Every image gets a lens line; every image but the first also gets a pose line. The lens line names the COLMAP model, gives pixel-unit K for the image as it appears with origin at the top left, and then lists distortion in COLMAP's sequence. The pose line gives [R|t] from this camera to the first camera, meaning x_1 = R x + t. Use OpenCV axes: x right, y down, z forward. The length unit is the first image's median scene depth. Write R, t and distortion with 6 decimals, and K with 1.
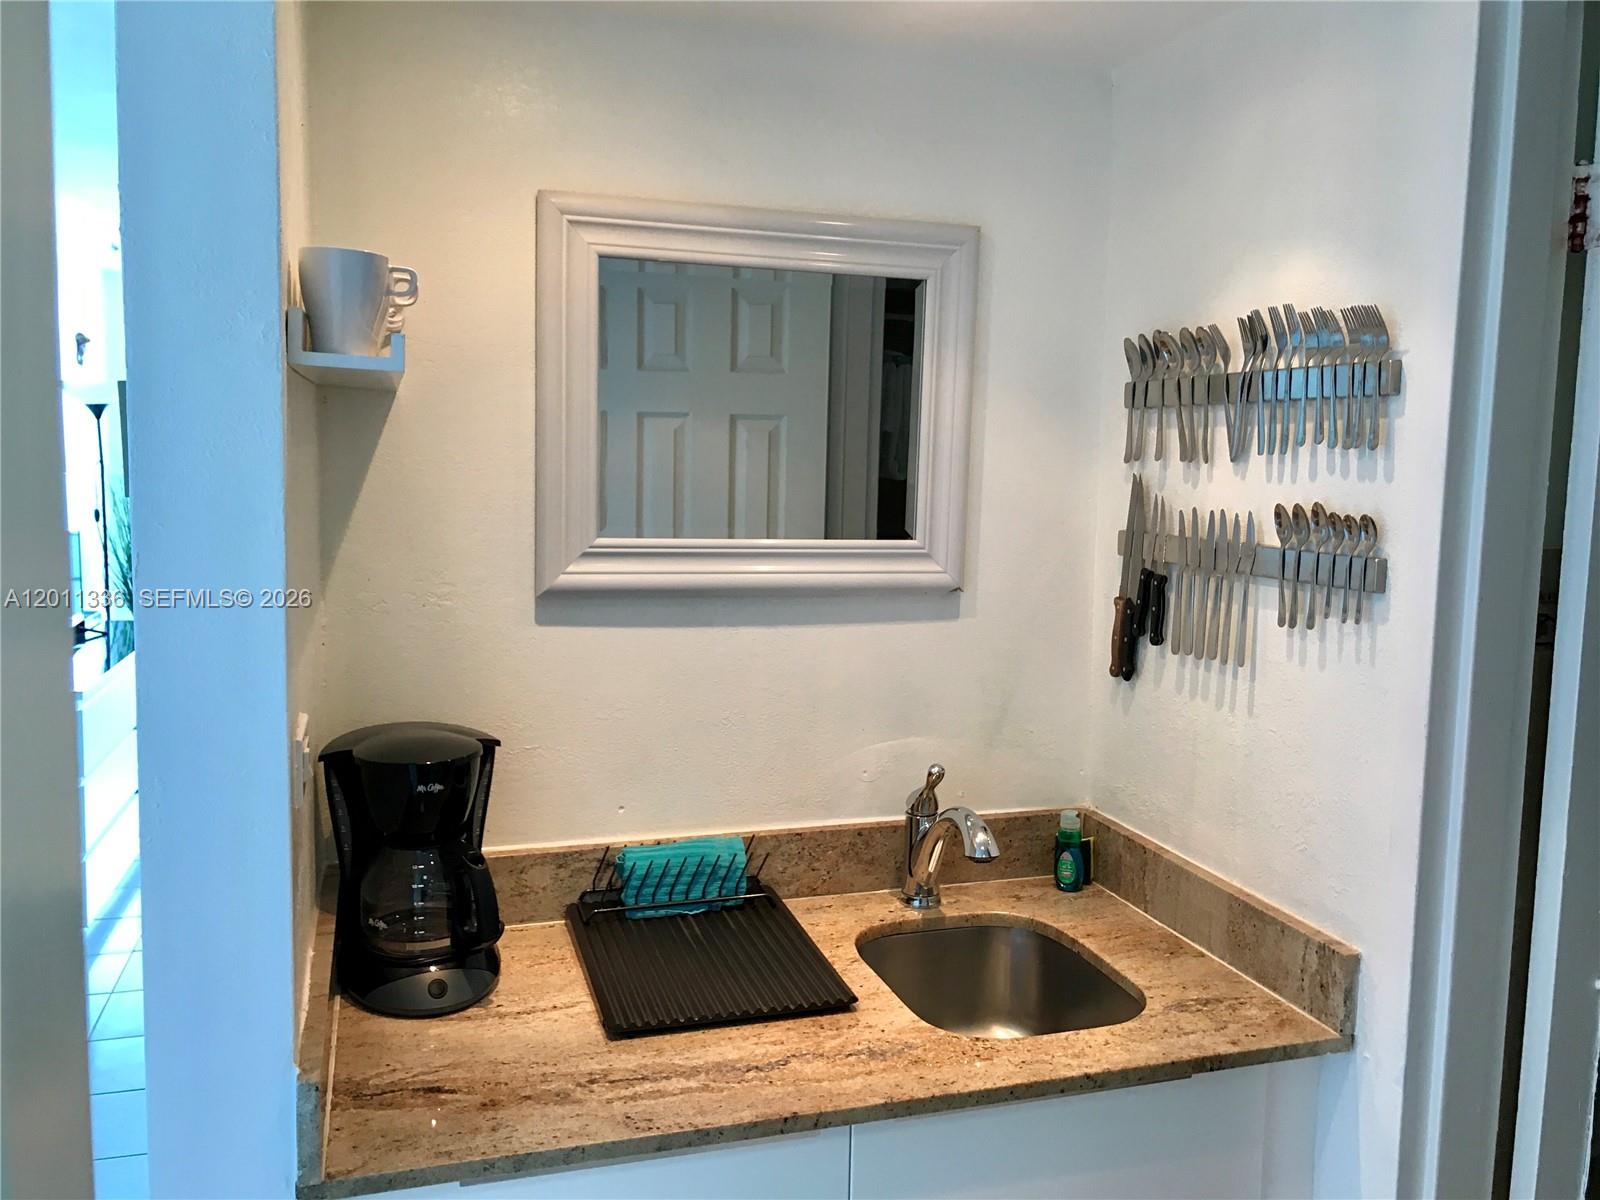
lens RADIAL K [[1311.3, 0, 799.7], [0, 1311.3, 584.7], [0, 0, 1]] dist [0.038100, -0.058068]
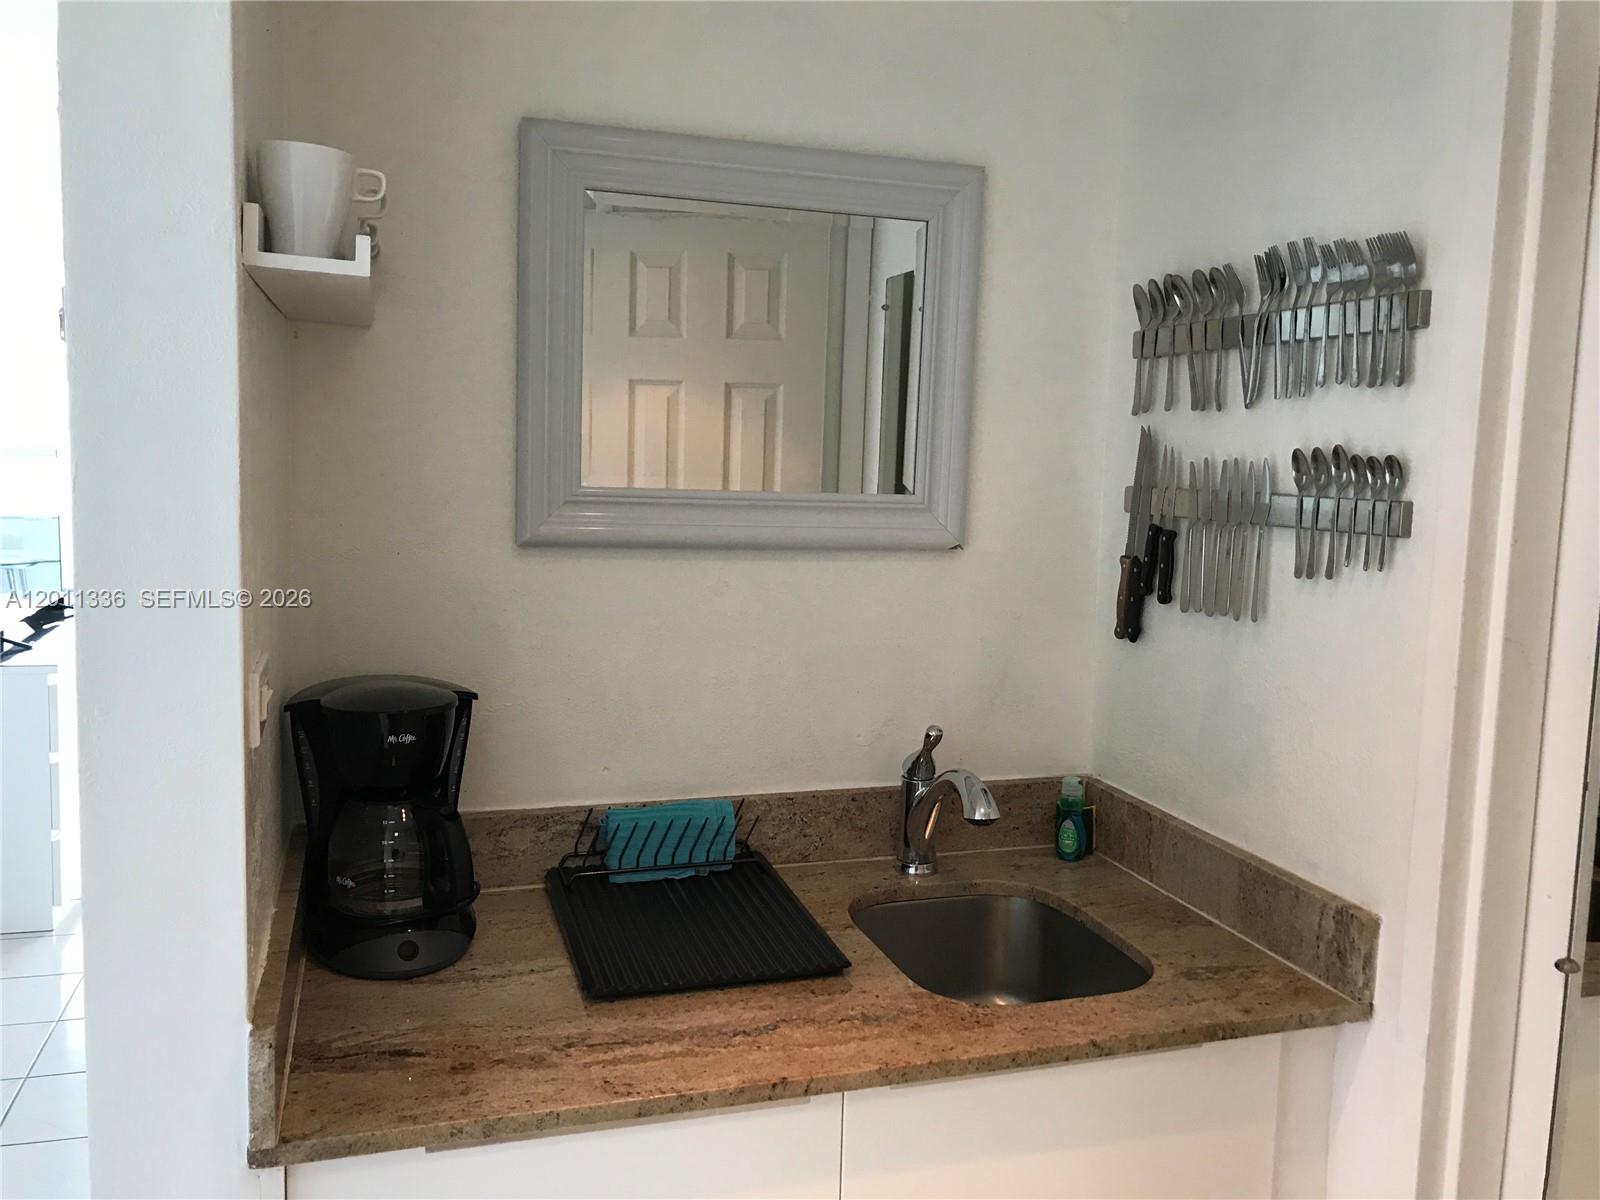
lens RADIAL K [[1311.3, 0, 800.9], [0, 1311.3, 584.5], [0, 0, 1]] dist [0.038100, -0.058068]
pose [[0.999954, 0.007422, 0.006072, -0.000038], [-0.007428, 0.999972, 0.000926, 0.034906], [-0.006065, -0.000971, 0.999981, 0.043811]]
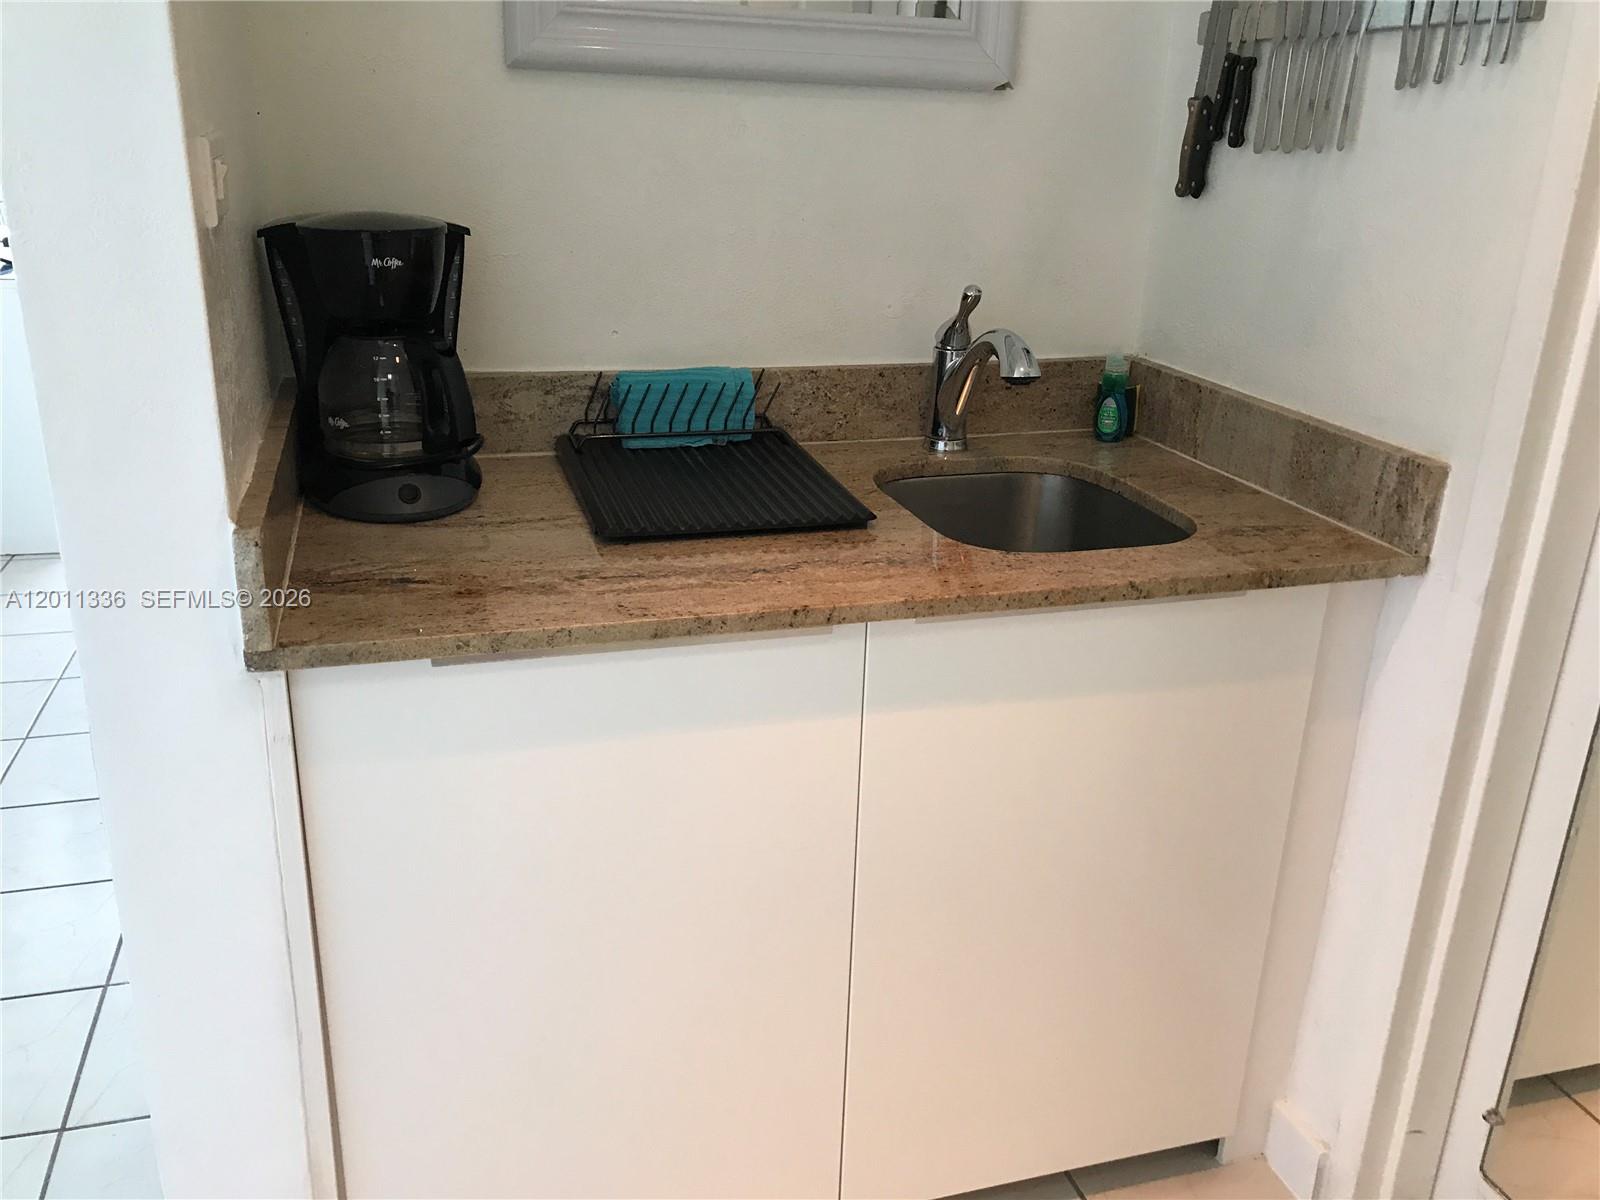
lens RADIAL K [[1311.3, 0, 801.1], [0, 1311.3, 589.8], [0, 0, 1]] dist [0.038100, -0.058068]
pose [[0.999845, 0.016117, -0.007097, -0.000652], [-0.013948, 0.970769, 0.239612, 0.130476], [0.010751, -0.239476, 0.970843, 0.100773]]
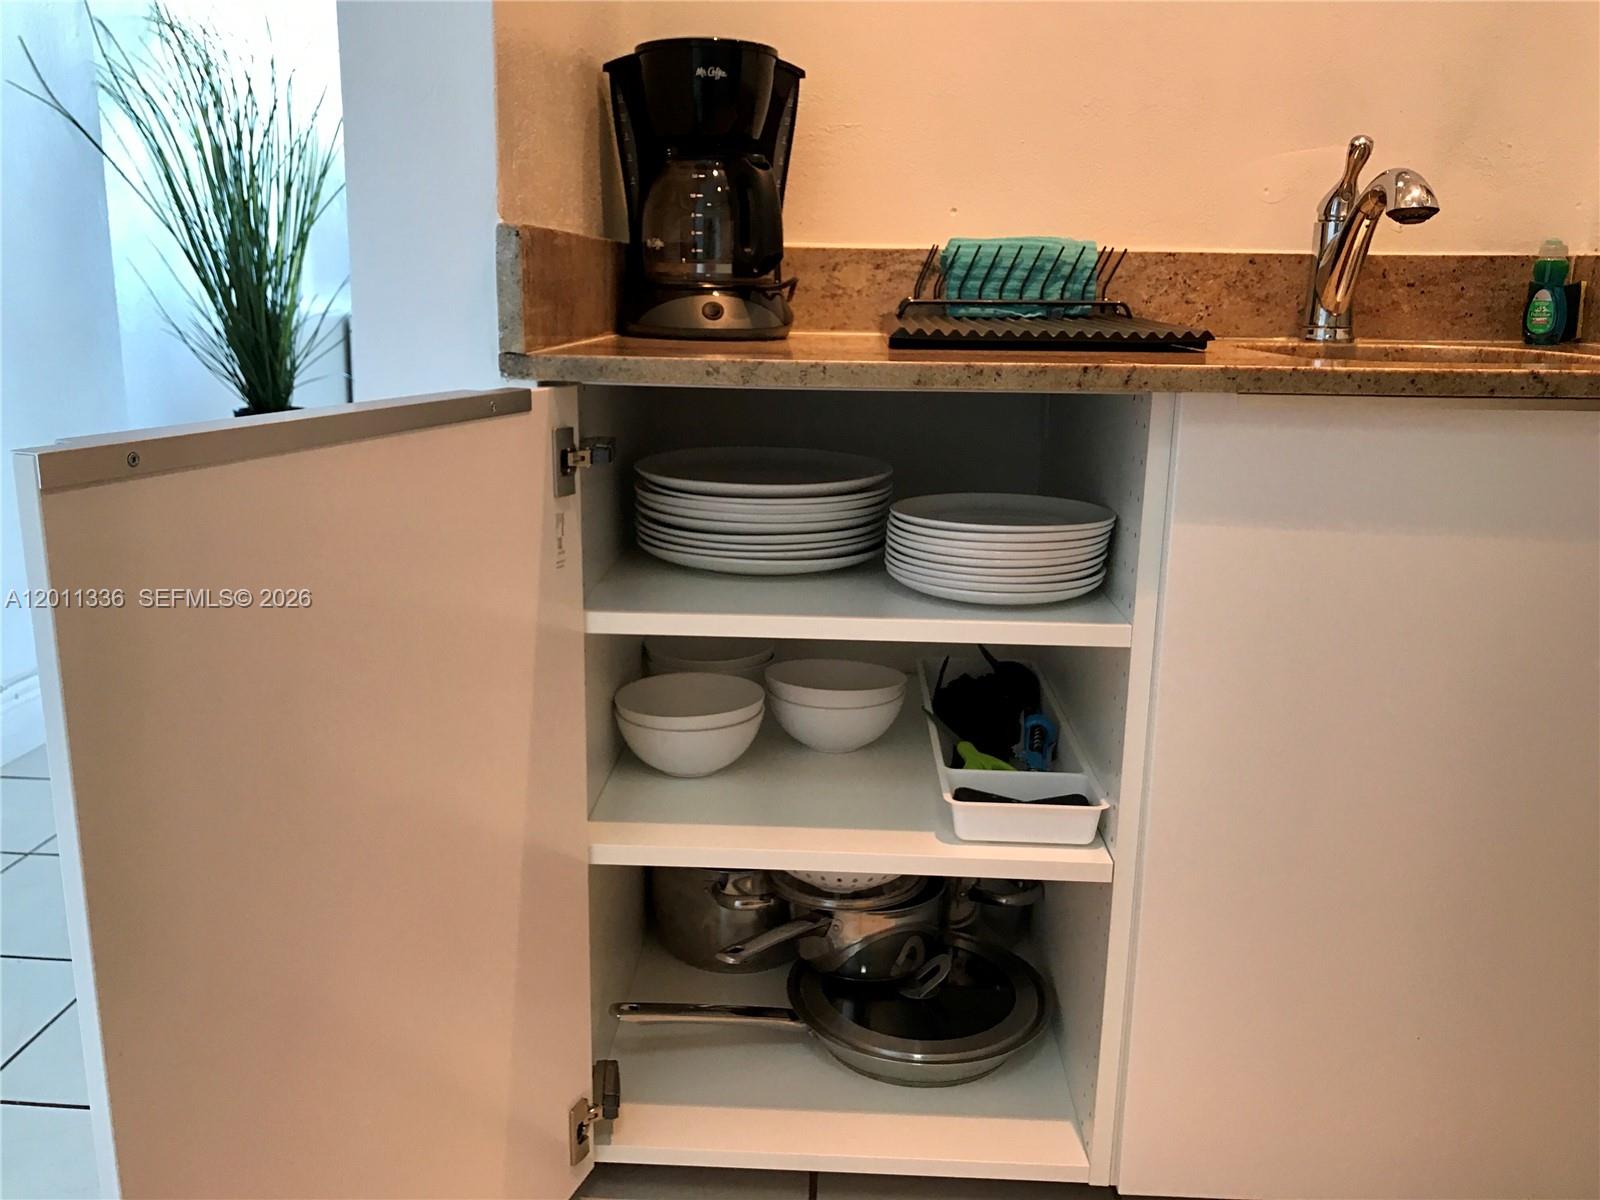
lens RADIAL K [[1311.3, 0, 793.2], [0, 1311.3, 586.6], [0, 0, 1]] dist [0.038100, -0.058068]
pose [[0.941685, 0.074786, -0.328081, 0.066403], [-0.036928, 0.992069, 0.120147, 0.328857], [0.334464, -0.101026, 0.936978, 0.153314]]
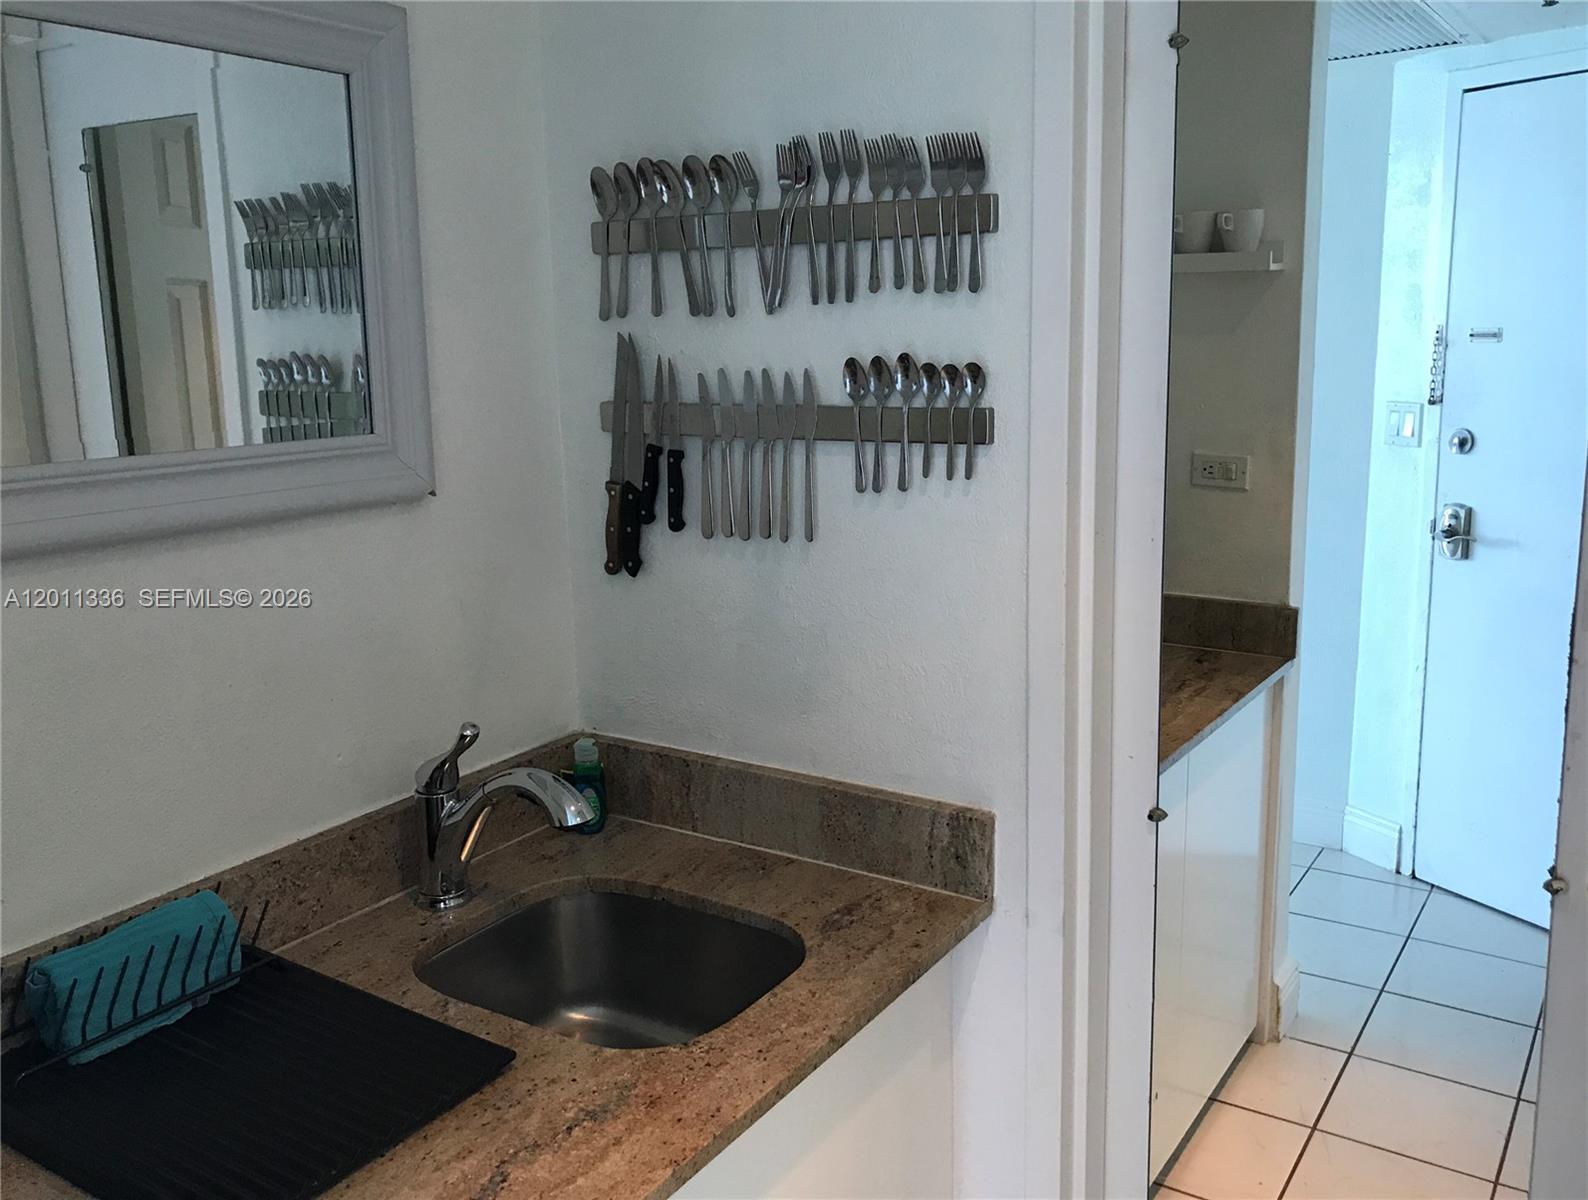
lens RADIAL K [[1376.5, 0, 811.8], [0, 1376.5, 557.4], [0, 0, 1]] dist [0.035324, -0.017145]
pose [[0.763886, -0.146929, 0.628402, -0.245241], [0.100596, 0.988945, 0.108944, -0.027744], [-0.637462, -0.020007, 0.770222, 0.256540]]
